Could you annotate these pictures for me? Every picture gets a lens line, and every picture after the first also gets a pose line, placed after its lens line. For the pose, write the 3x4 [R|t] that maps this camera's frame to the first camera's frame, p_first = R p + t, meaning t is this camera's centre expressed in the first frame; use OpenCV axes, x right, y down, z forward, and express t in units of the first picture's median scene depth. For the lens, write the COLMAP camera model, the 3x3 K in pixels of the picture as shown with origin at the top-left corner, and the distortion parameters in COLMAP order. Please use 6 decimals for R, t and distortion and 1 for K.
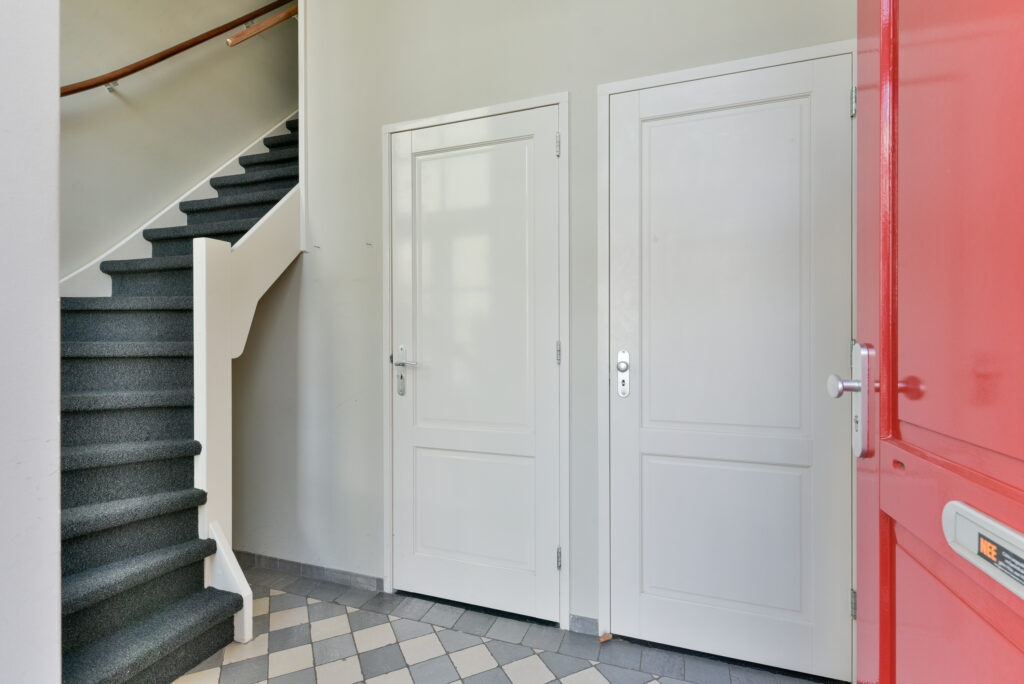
lens RADIAL K [[486.9, 0, 515.5], [0, 486.9, 339.2], [0, 0, 1]] dist [0.004247, 0.000299]
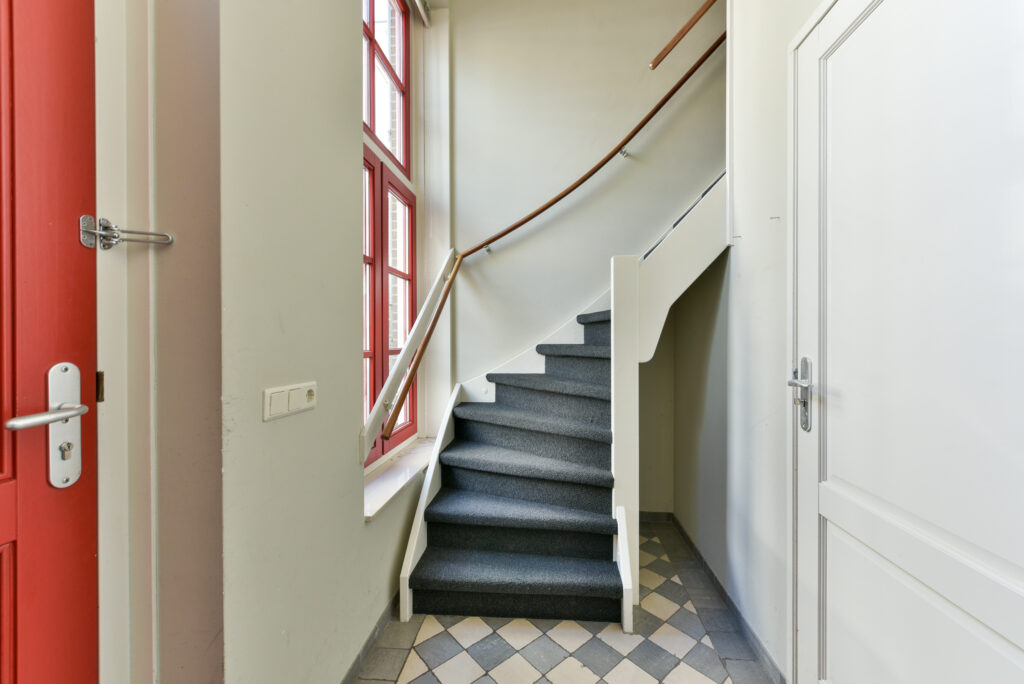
lens RADIAL K [[416.1, 0, 515.1], [0, 416.1, 341.3], [0, 0, 1]] dist [0.008429, -0.002189]
pose [[0.255852, 0.007651, -0.966686, 0.236135], [-0.002724, 0.999970, 0.007194, -0.013274], [0.966712, 0.000792, 0.255865, 0.495177]]
